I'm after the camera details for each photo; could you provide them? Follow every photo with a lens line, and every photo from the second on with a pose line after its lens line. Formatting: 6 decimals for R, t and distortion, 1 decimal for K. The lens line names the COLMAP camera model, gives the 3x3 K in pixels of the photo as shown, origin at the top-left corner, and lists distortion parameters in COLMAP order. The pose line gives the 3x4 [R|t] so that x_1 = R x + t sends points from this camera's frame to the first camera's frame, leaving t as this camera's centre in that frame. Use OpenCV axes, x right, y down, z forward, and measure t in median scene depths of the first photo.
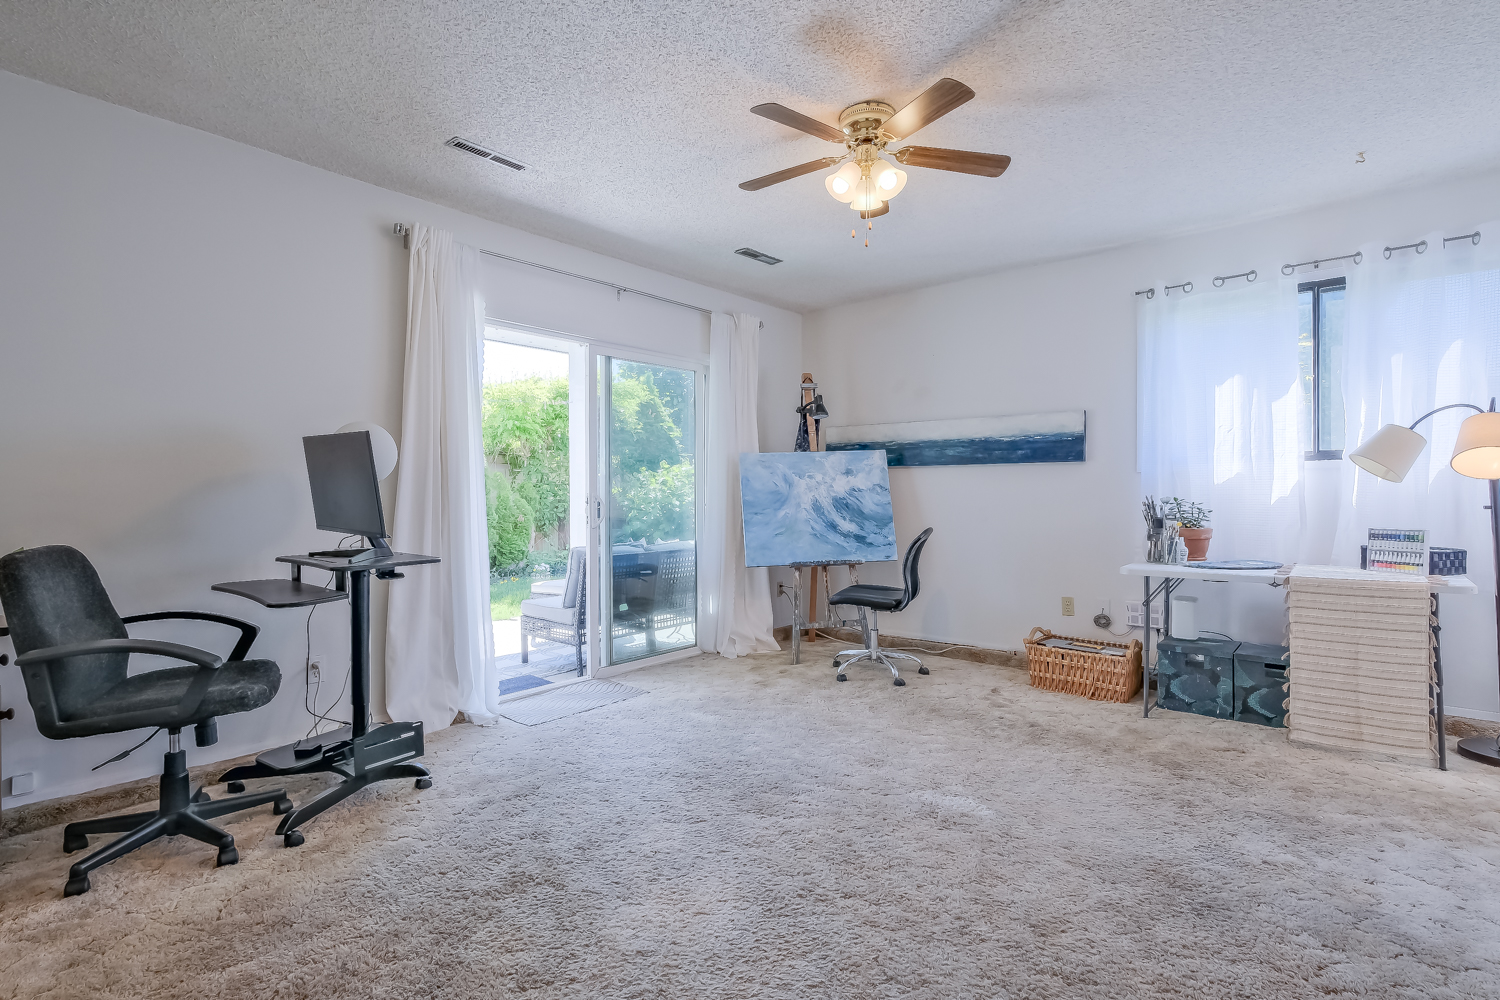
lens RADIAL K [[710.6, 0, 749.0], [0, 710.6, 496.6], [0, 0, 1]] dist [0.001457, 0.000689]
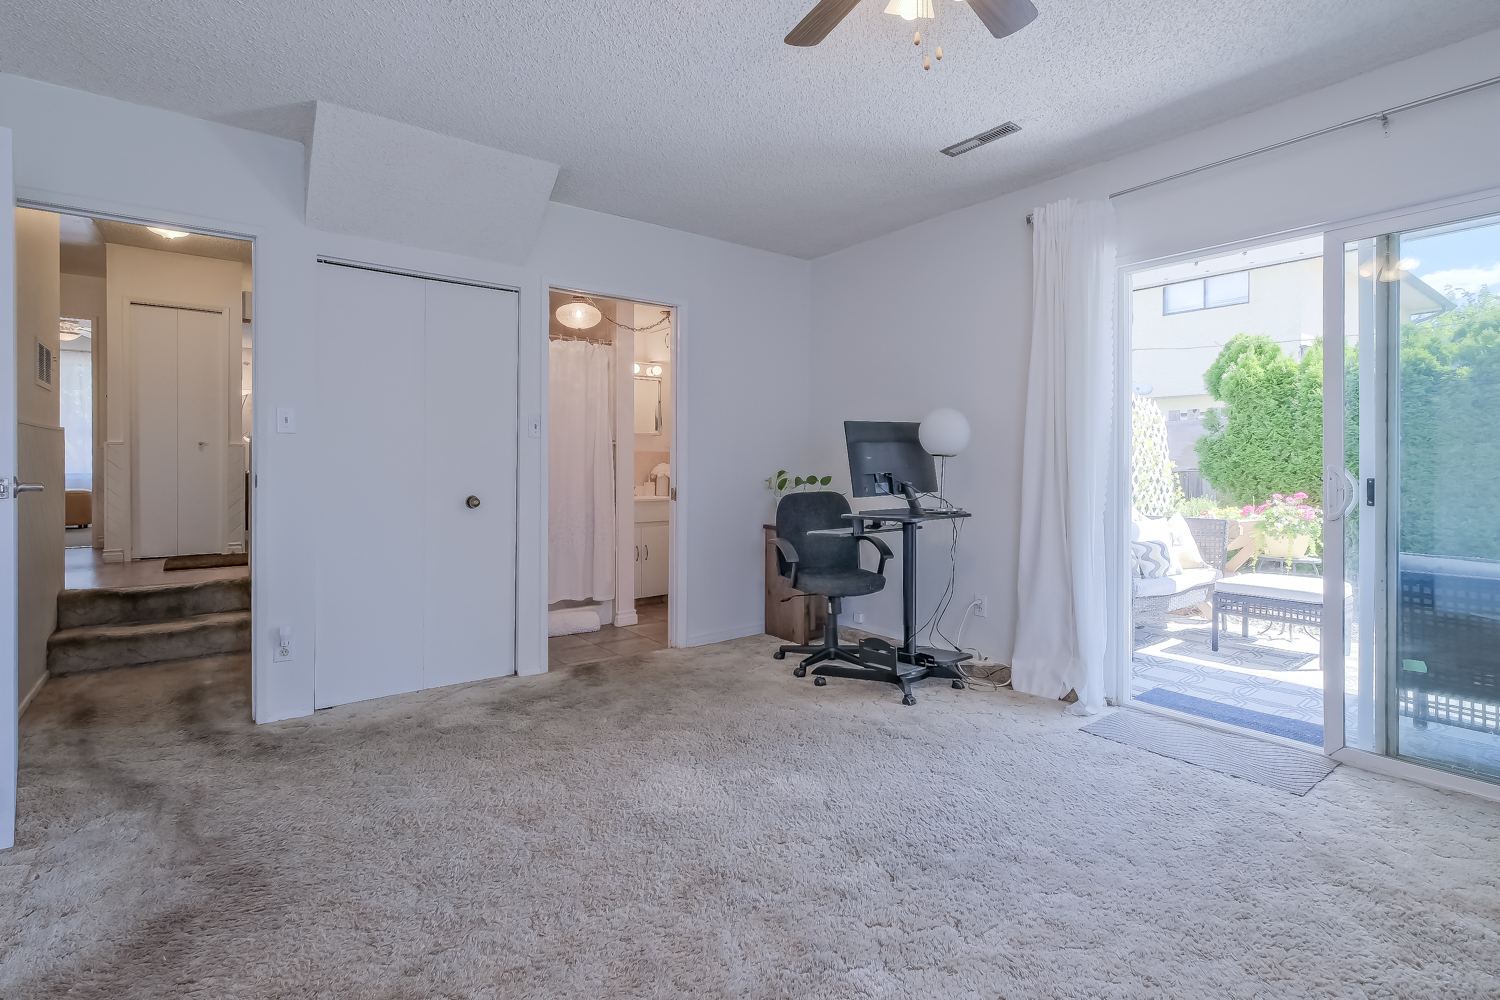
lens RADIAL K [[710.6, 0, 735.8], [0, 710.6, 463.7], [0, 0, 1]] dist [0.001457, 0.000689]
pose [[-0.208340, 0.005924, -0.978038, 0.889325], [0.002049, 0.999982, 0.005620, -0.018647], [0.978054, -0.000833, -0.208349, 1.057160]]
